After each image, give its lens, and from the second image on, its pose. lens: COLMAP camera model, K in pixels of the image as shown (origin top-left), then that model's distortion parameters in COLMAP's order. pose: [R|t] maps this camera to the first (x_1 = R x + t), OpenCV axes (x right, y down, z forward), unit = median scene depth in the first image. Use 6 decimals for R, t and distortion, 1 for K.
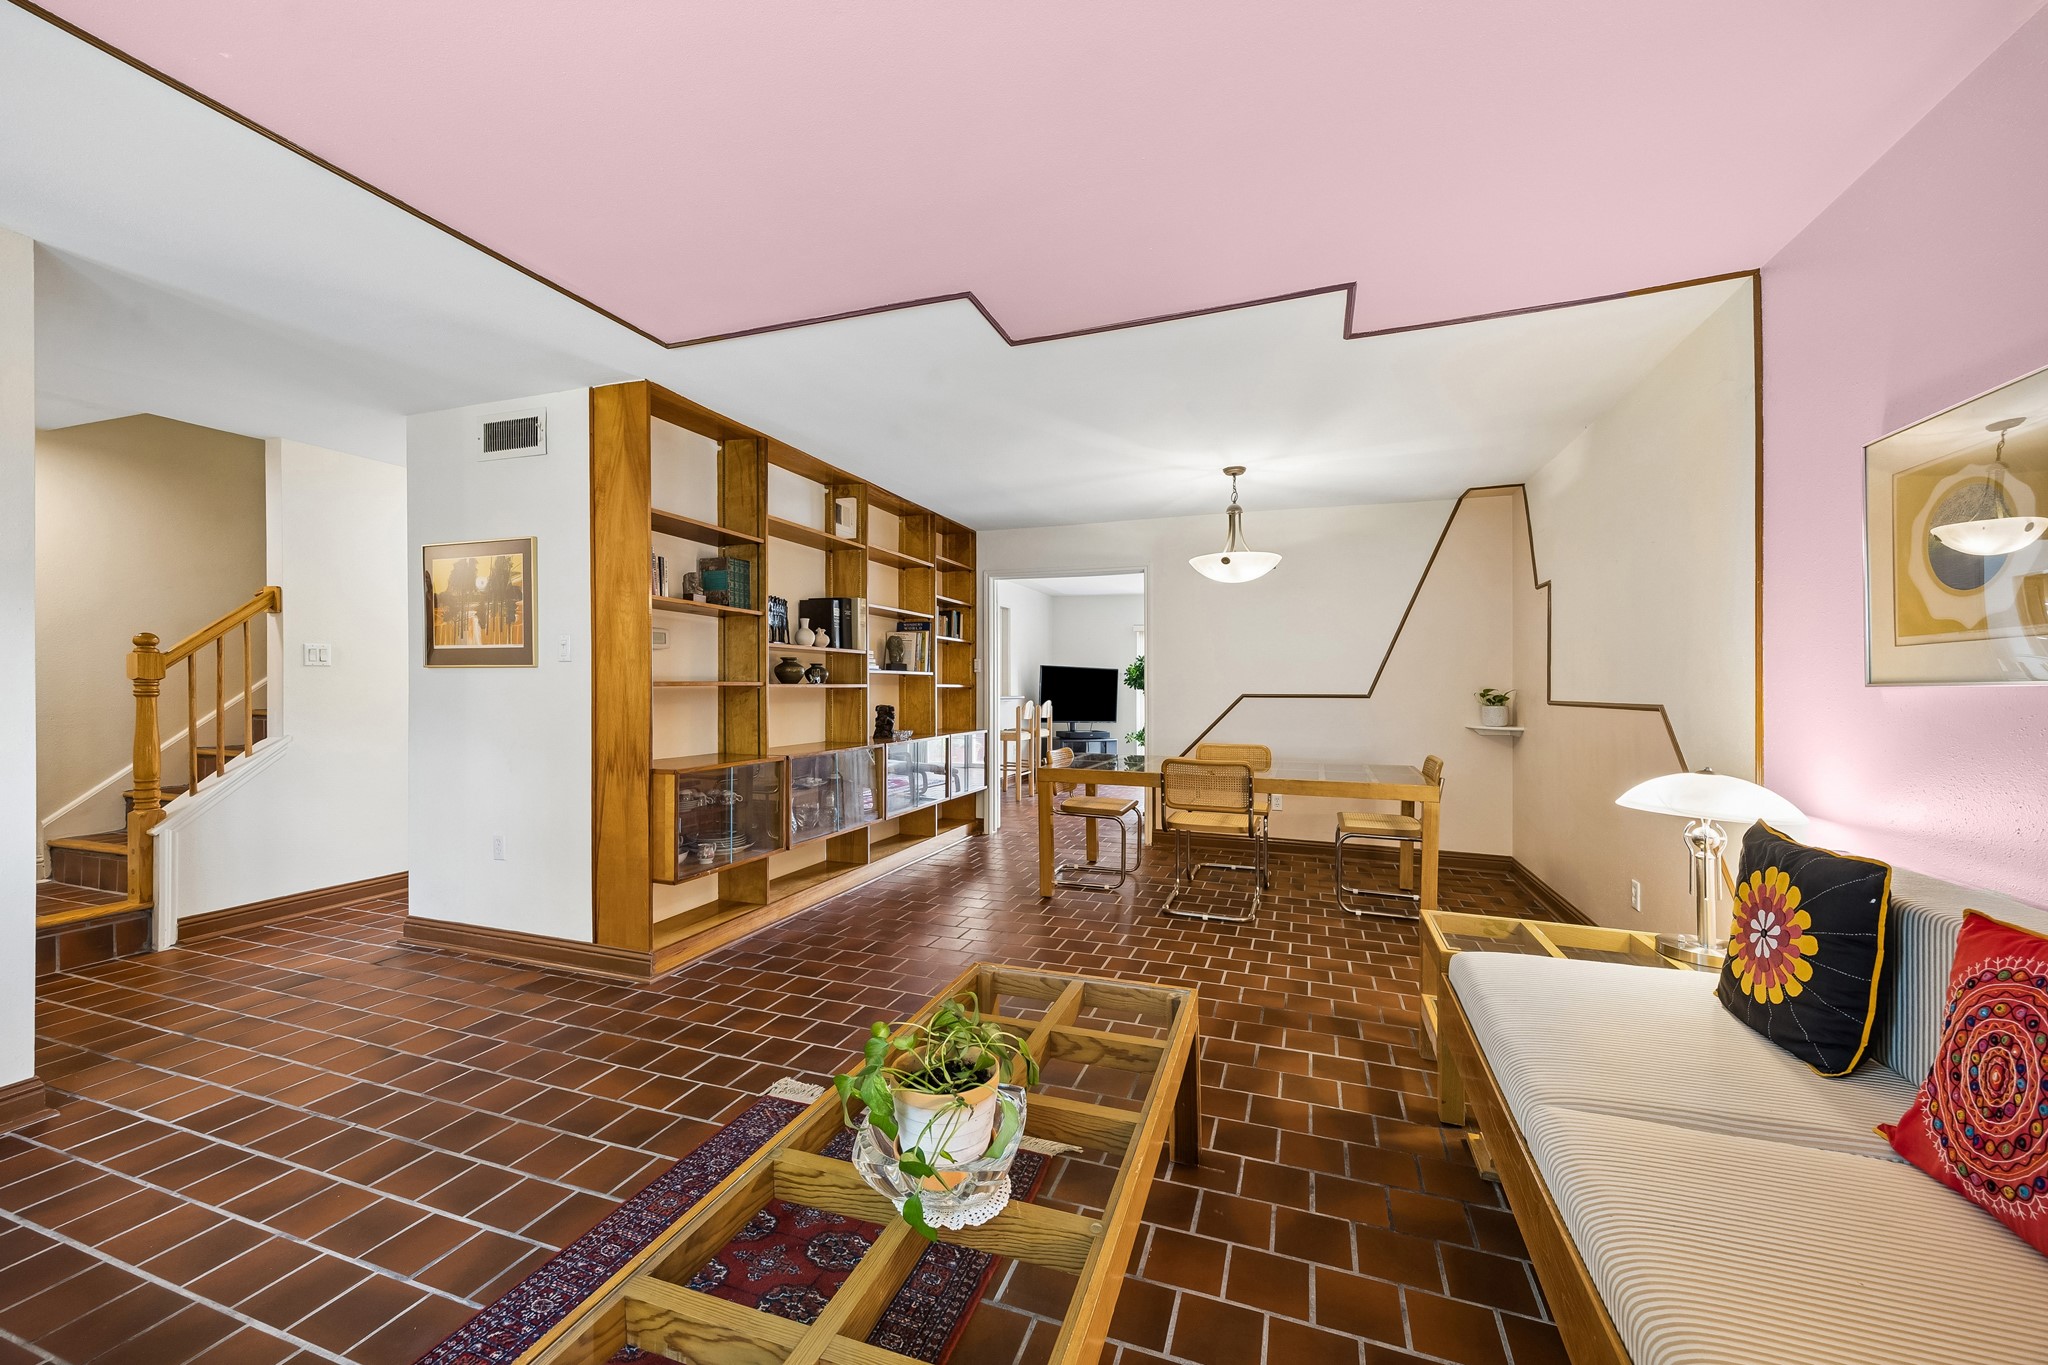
lens RADIAL K [[785.5, 0, 1010.9], [0, 785.5, 687.3], [0, 0, 1]] dist [-0.000060, -0.000877]
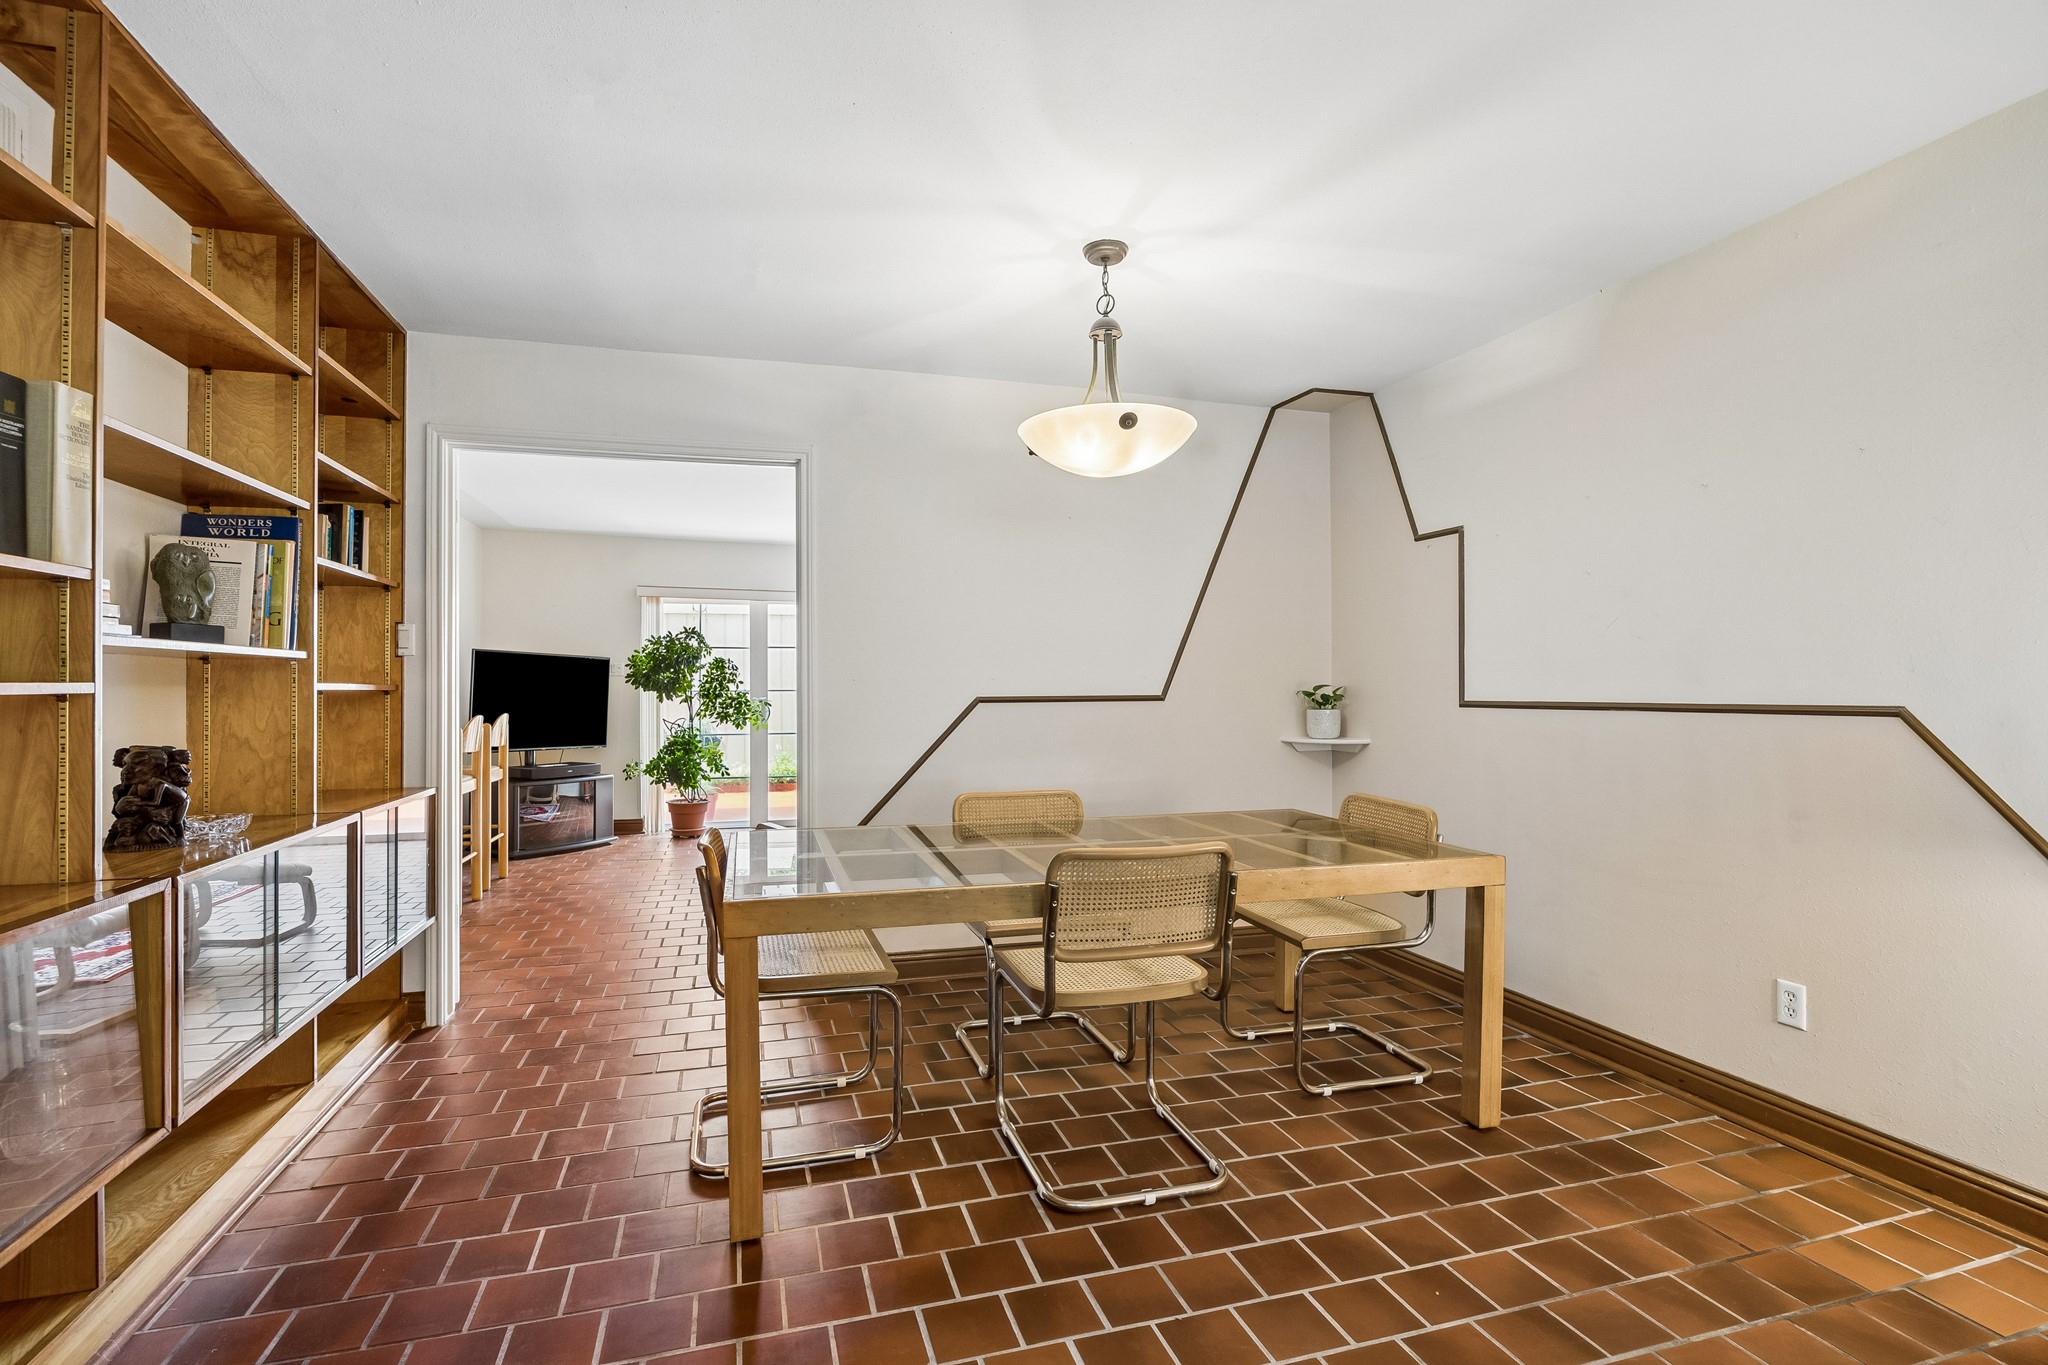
lens RADIAL K [[959.5, 0, 1006.9], [0, 959.5, 666.9], [0, 0, 1]] dist [-0.008257, -0.000433]
pose [[0.803919, 0.004423, 0.594722, -0.135338], [0.007908, 0.999804, -0.018125, -0.000473], [-0.594686, 0.019274, 0.803727, 0.573341]]
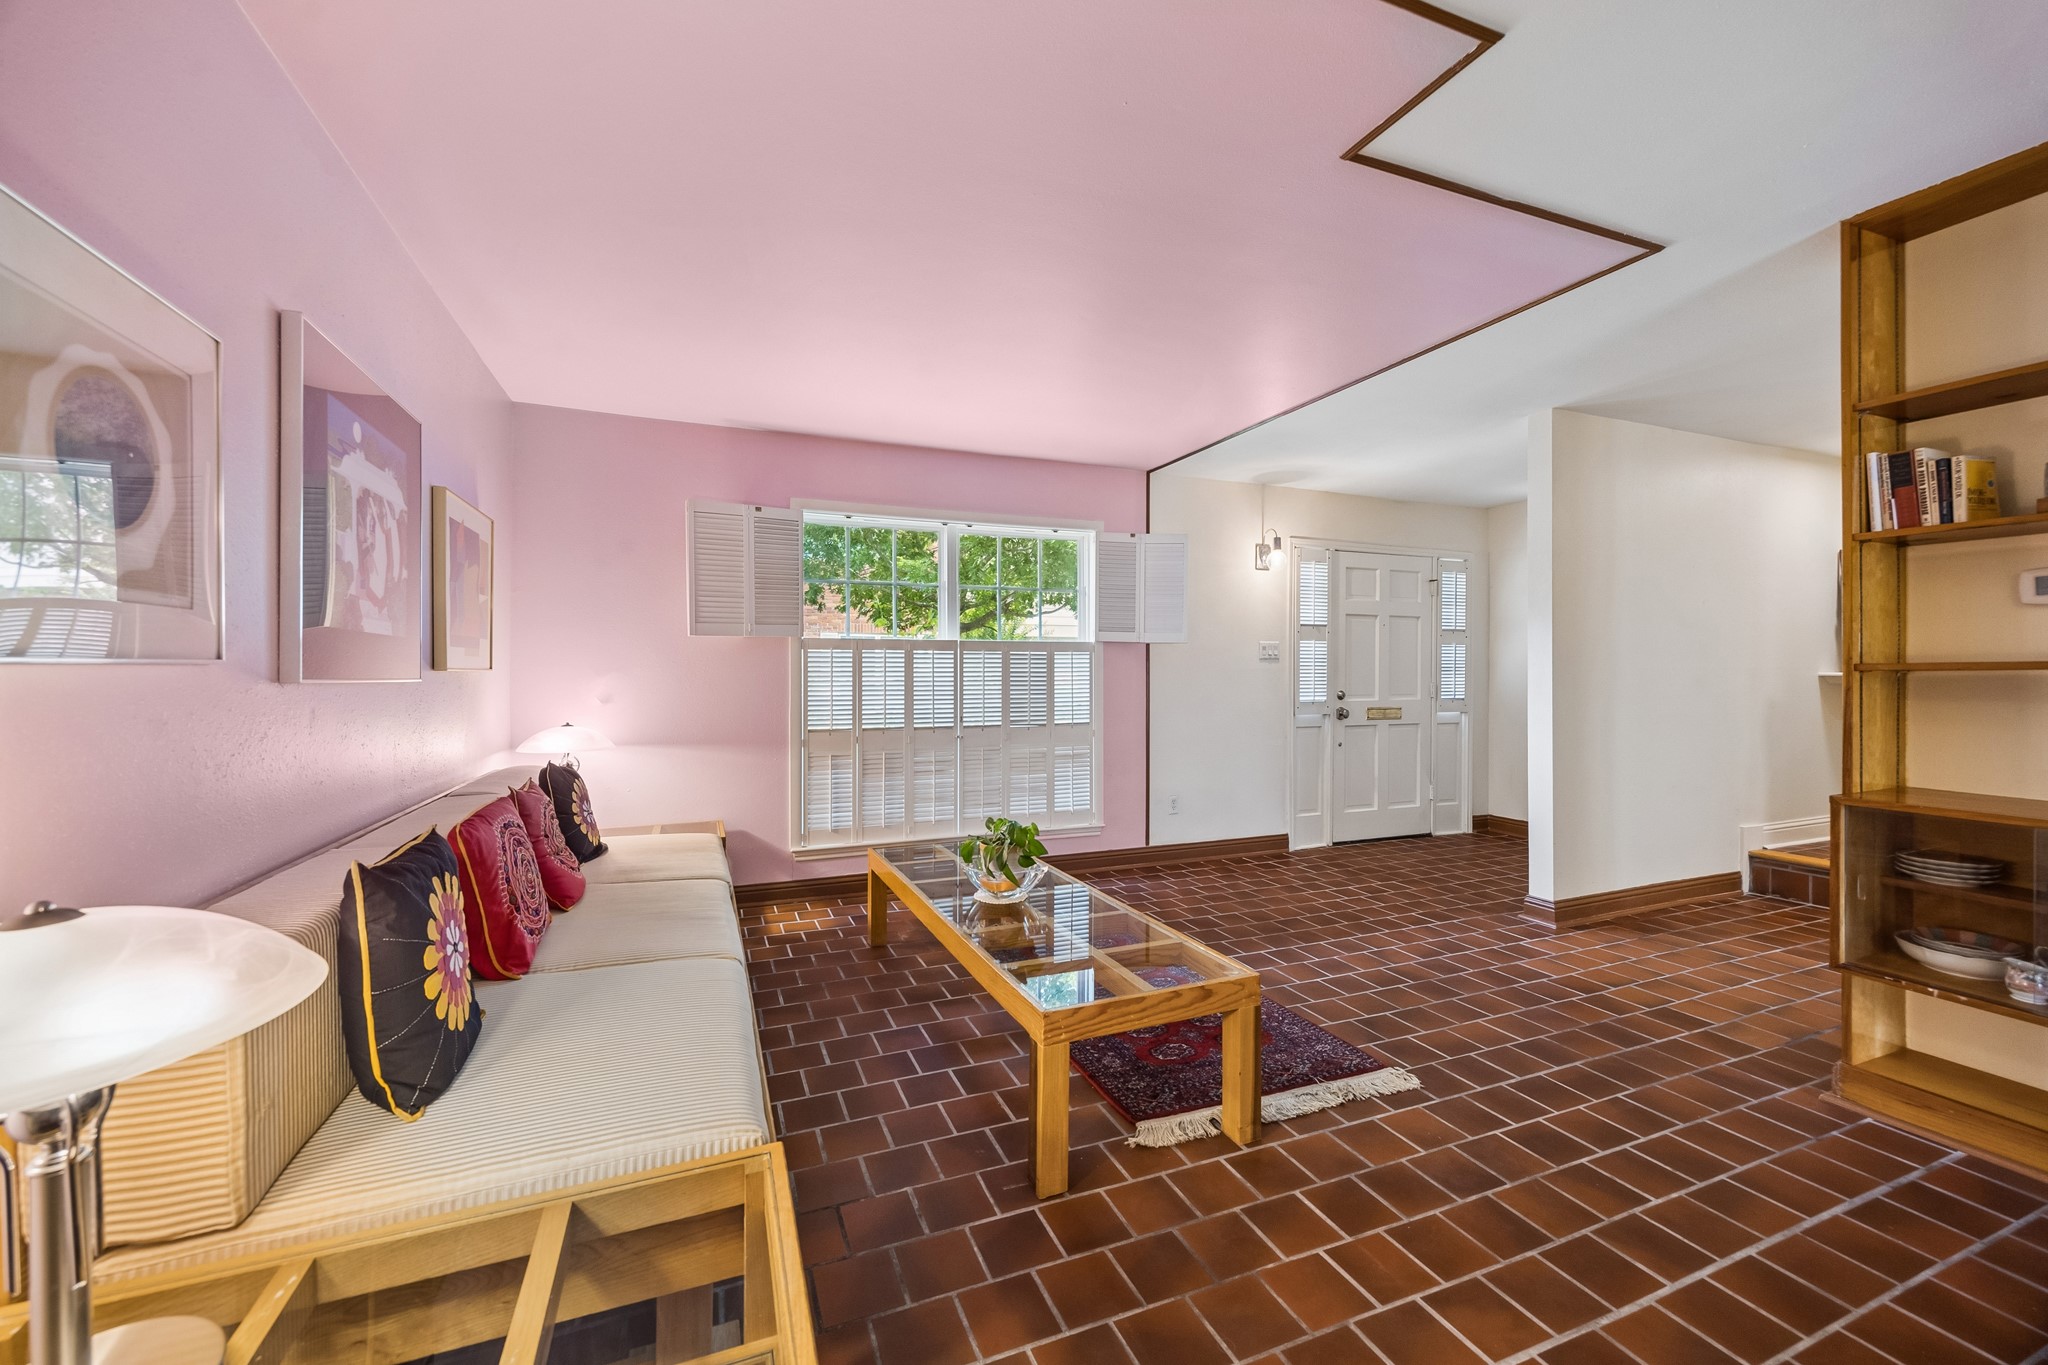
lens RADIAL K [[785.5, 0, 1005.3], [0, 785.5, 663.6], [0, 0, 1]] dist [-0.000060, -0.000877]
pose [[-0.746846, -0.010588, -0.664913, 0.411351], [-0.003053, 0.999917, -0.012493, 0.002168], [0.664990, -0.007300, -0.746817, 0.780482]]
